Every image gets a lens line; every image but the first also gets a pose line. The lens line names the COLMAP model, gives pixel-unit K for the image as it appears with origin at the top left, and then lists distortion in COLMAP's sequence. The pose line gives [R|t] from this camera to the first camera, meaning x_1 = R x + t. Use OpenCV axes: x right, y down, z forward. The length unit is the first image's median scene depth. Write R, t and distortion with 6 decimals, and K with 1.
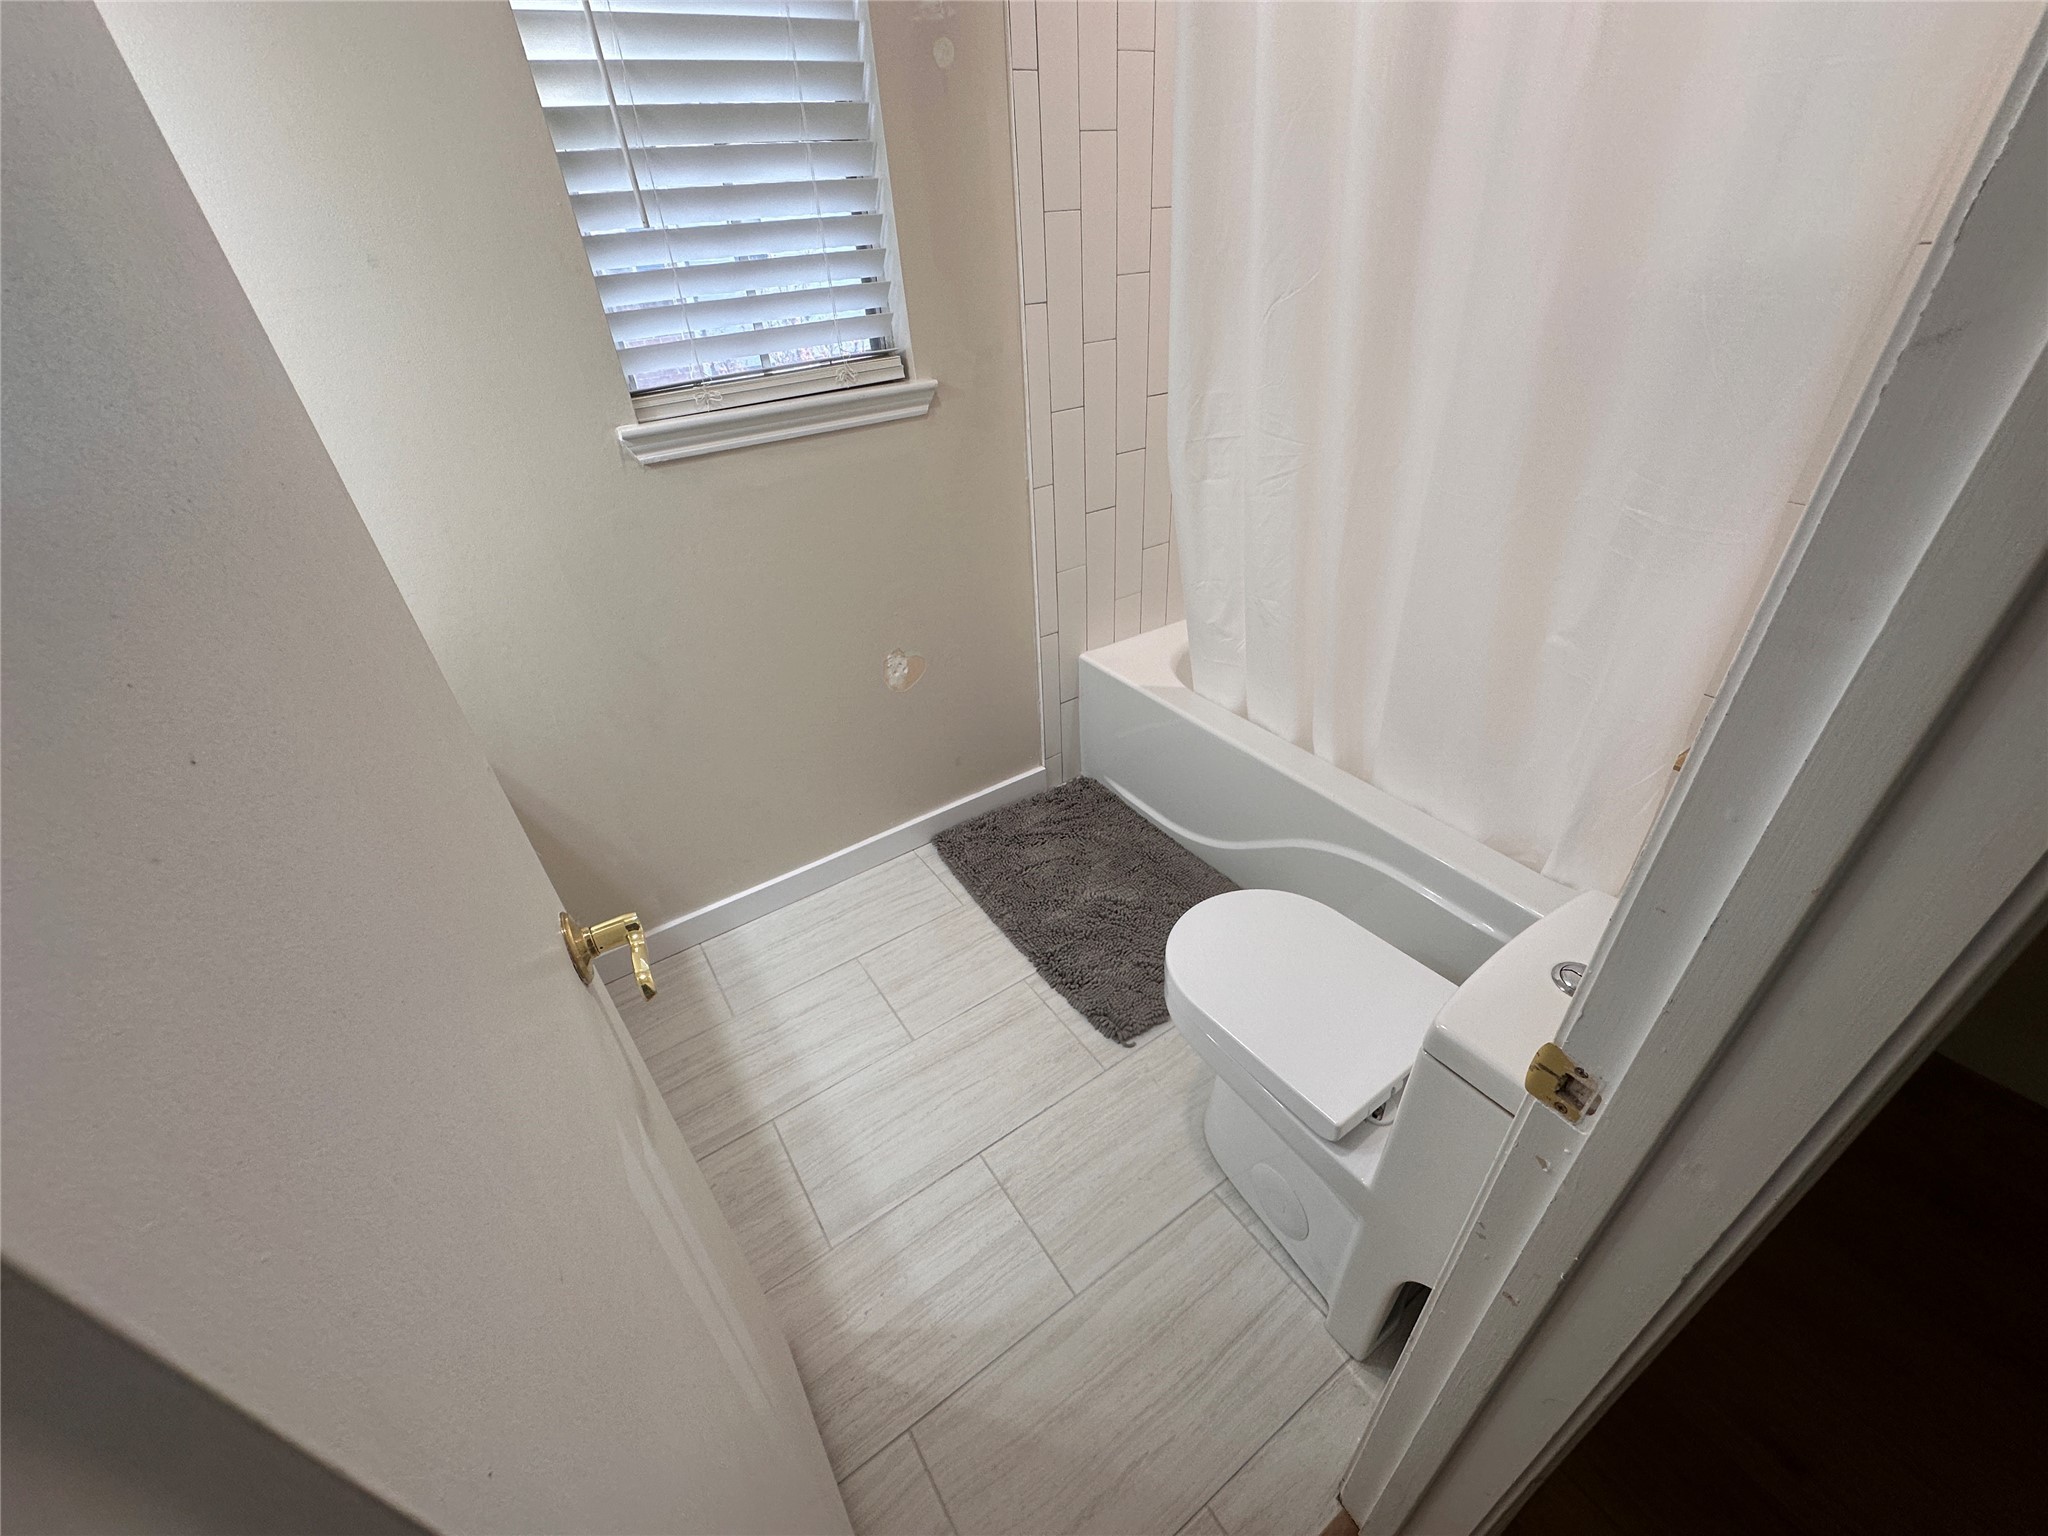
lens RADIAL K [[815.1, 0, 1022.6], [0, 815.1, 771.4], [0, 0, 1]] dist [-0.004229, 0.001472]
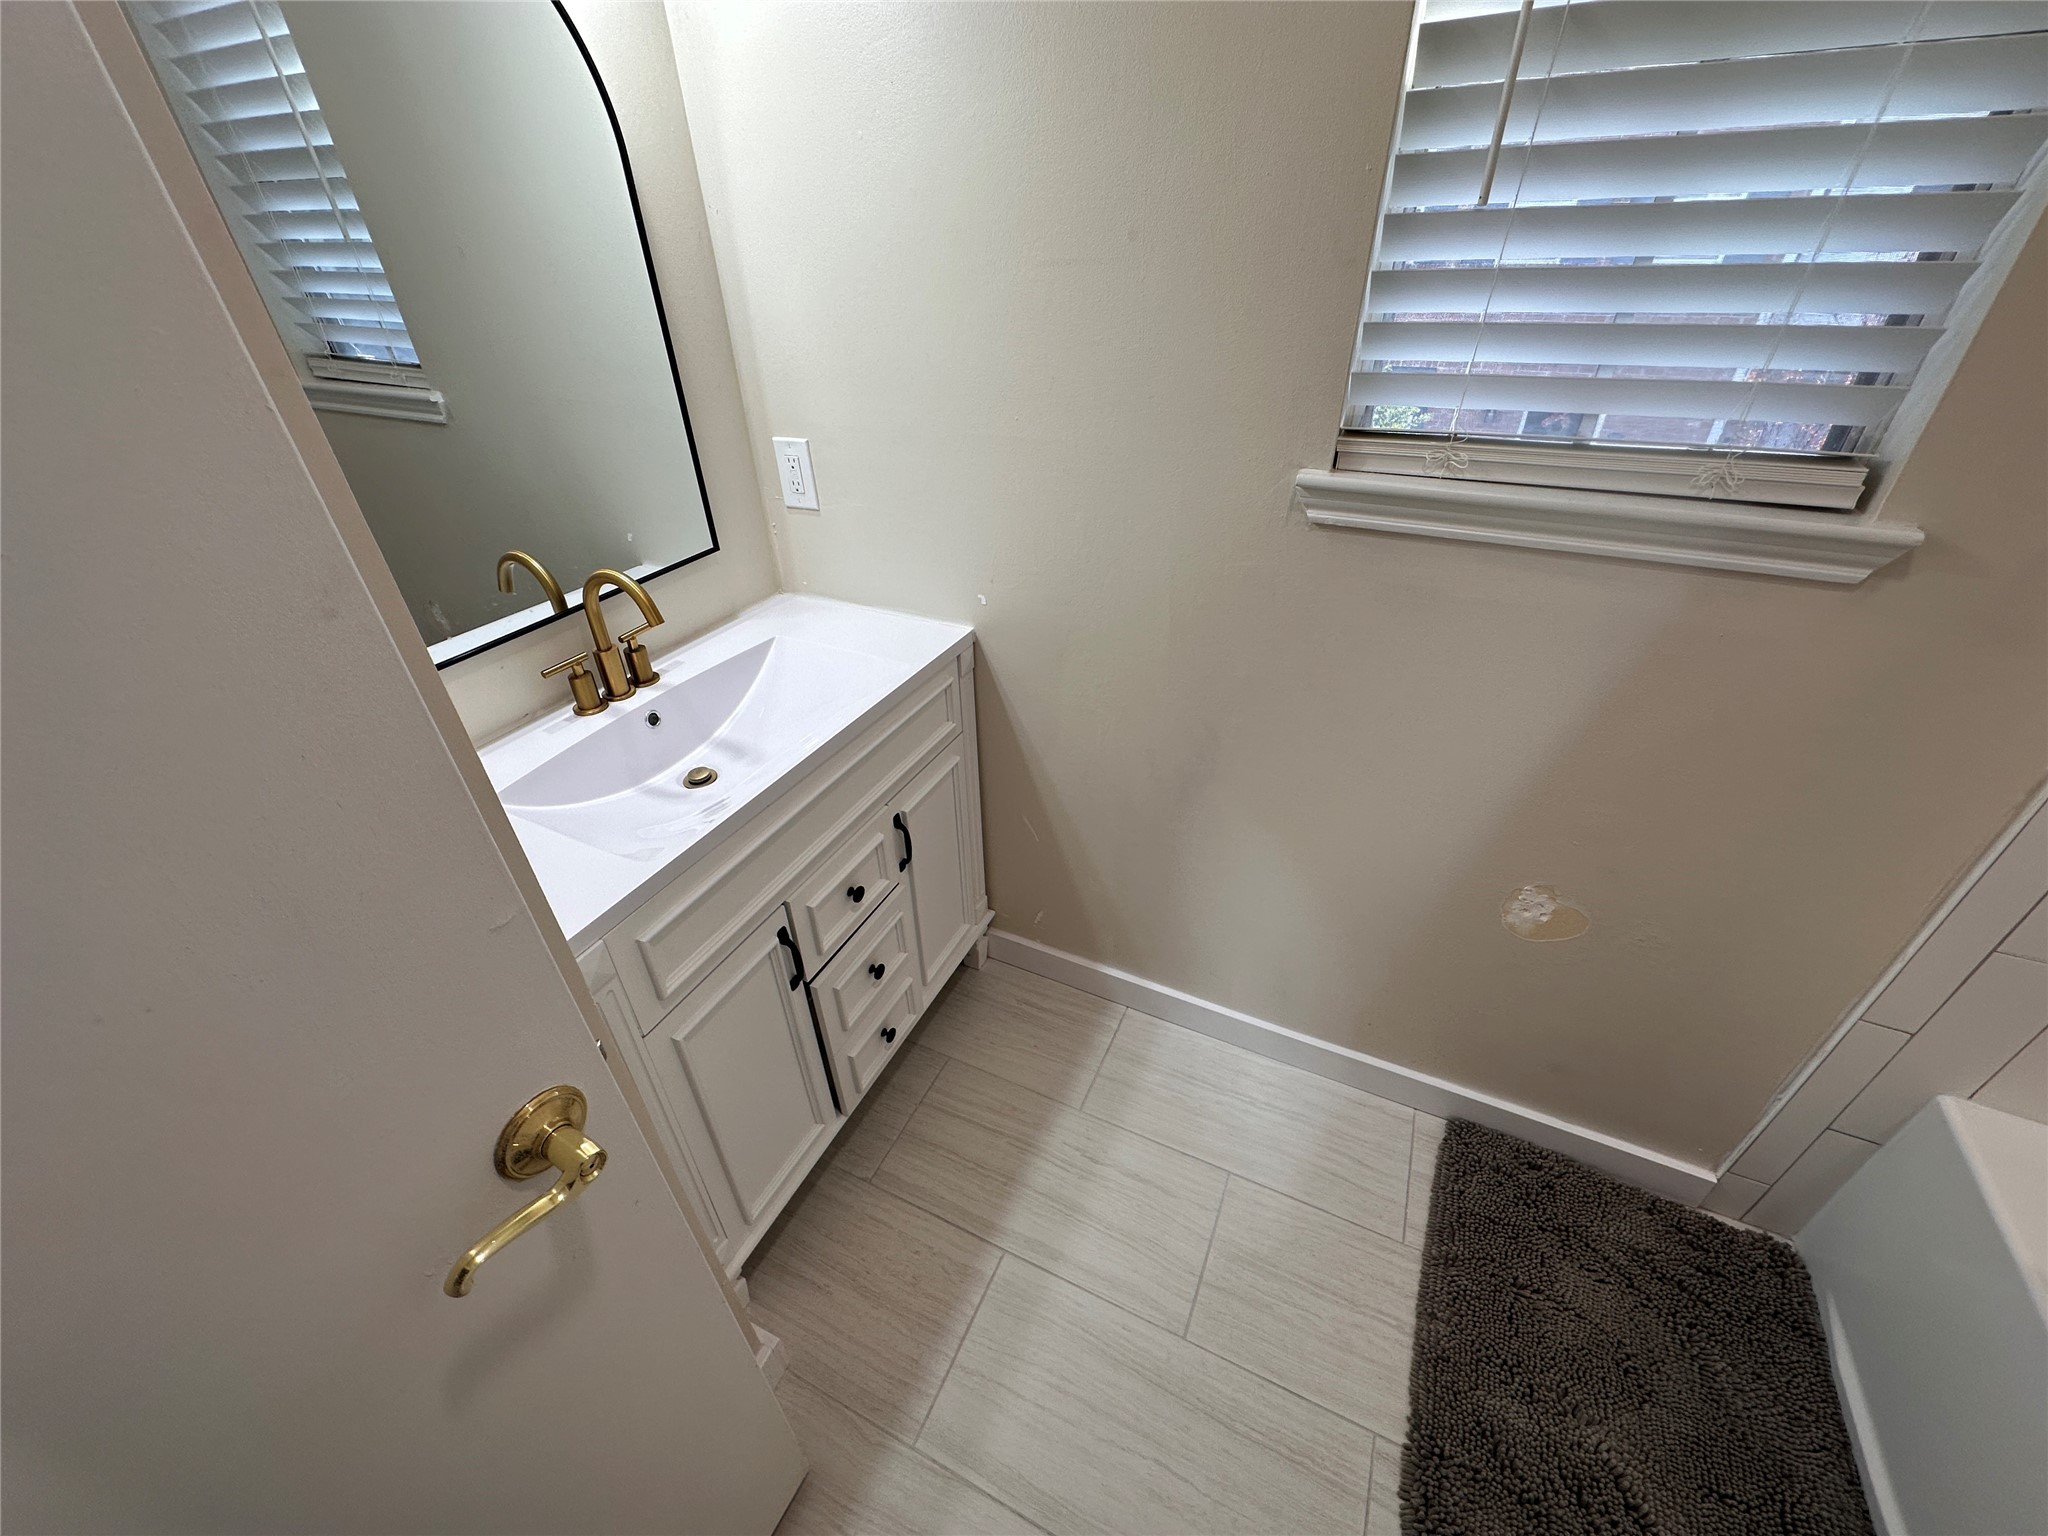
lens RADIAL K [[815.1, 0, 1020.9], [0, 815.1, 768.9], [0, 0, 1]] dist [-0.004229, 0.001472]
pose [[0.508803, 0.519802, -0.686240, 0.025021], [-0.486677, 0.831209, 0.268771, -0.200398], [0.710117, 0.197225, 0.675897, 0.267732]]
